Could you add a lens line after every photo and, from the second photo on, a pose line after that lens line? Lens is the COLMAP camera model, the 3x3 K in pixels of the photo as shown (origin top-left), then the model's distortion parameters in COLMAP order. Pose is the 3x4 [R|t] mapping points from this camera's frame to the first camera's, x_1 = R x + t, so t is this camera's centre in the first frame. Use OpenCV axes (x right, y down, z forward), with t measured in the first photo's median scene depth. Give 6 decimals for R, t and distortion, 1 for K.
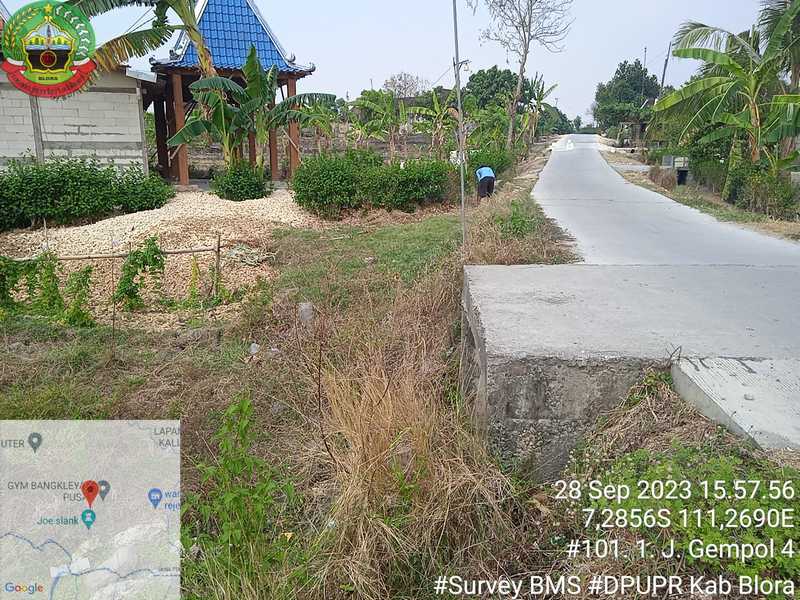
lens RADIAL K [[690.7, 0, 403.3], [0, 690.7, 302.4], [0, 0, 1]] dist [0.058161, -0.006711]
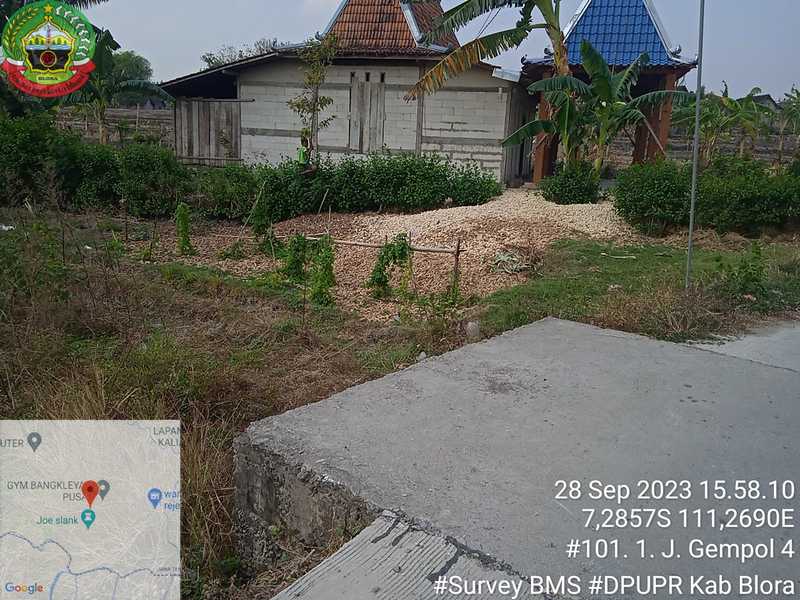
lens RADIAL K [[690.7, 0, 403.7], [0, 690.7, 306.3], [0, 0, 1]] dist [0.058161, -0.006711]
pose [[0.797766, 0.181025, -0.575151, 0.159917], [-0.173542, 0.982441, 0.068504, -0.034298], [0.577453, 0.045163, 0.815174, 0.094590]]
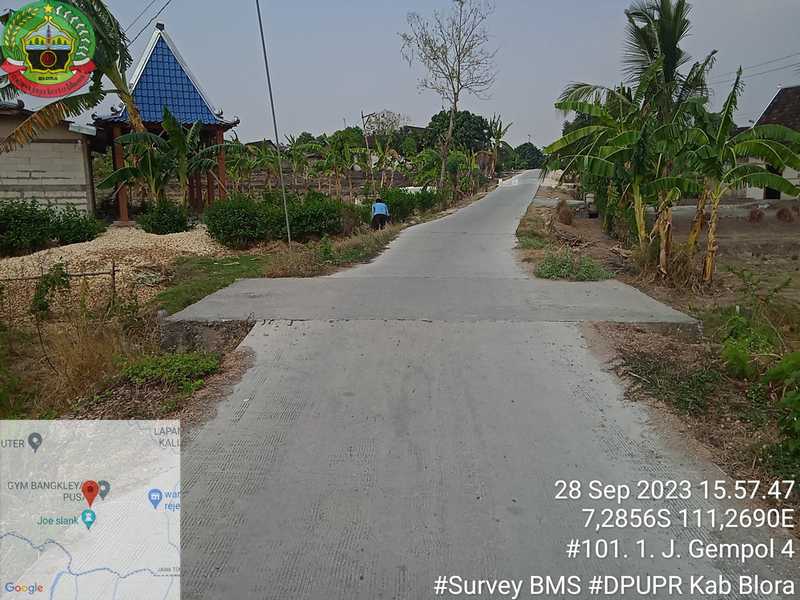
lens RADIAL K [[690.7, 0, 406.2], [0, 690.7, 301.0], [0, 0, 1]] dist [0.058161, -0.006711]
pose [[0.999938, -0.006952, 0.008744, 0.162793], [0.007356, 0.998861, -0.047138, 0.025395], [-0.008406, 0.047199, 0.998850, -0.177182]]
